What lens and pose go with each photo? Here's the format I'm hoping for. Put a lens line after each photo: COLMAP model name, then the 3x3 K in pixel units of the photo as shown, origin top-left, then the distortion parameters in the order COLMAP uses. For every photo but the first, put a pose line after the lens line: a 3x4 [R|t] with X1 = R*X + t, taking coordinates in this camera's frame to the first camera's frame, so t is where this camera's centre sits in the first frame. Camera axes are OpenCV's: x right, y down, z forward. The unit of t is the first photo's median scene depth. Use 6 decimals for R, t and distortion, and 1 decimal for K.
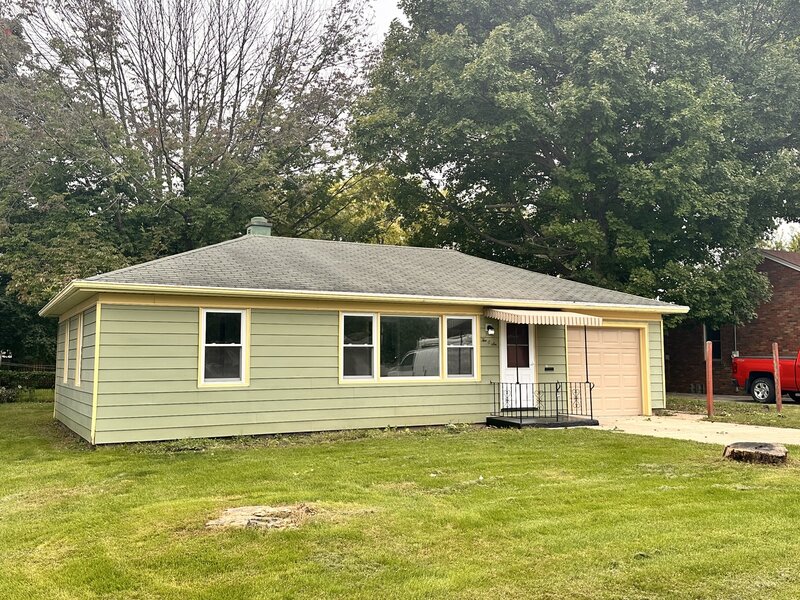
lens RADIAL K [[615.7, 0, 400.0], [0, 615.7, 300.0], [0, 0, 1]] dist [0.001266, -0.000731]
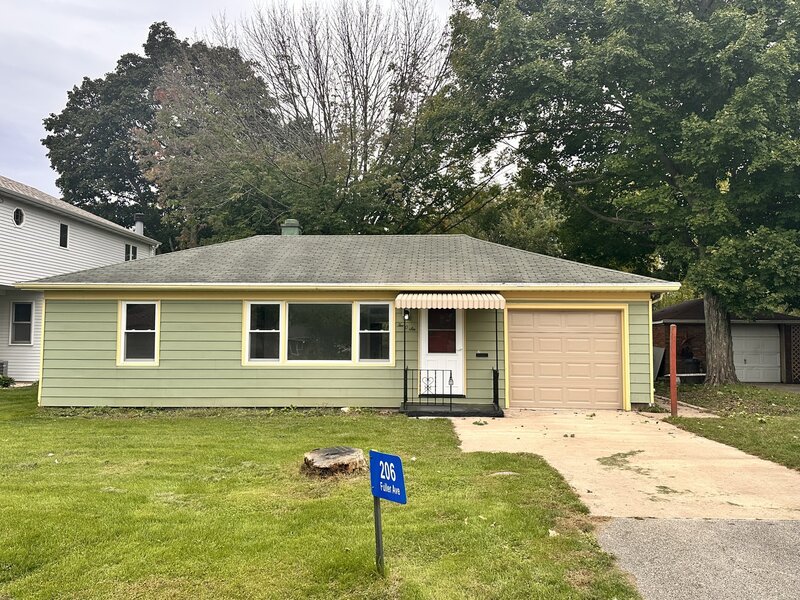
lens RADIAL K [[564.0, 0, 400.0], [0, 564.0, 300.0], [0, 0, 1]] dist [0.008095, 0.001241]
pose [[0.907998, -0.027319, -0.418083, 0.525894], [0.034450, 0.999361, 0.009517, 0.016065], [0.417556, -0.023045, 0.908359, 0.174380]]
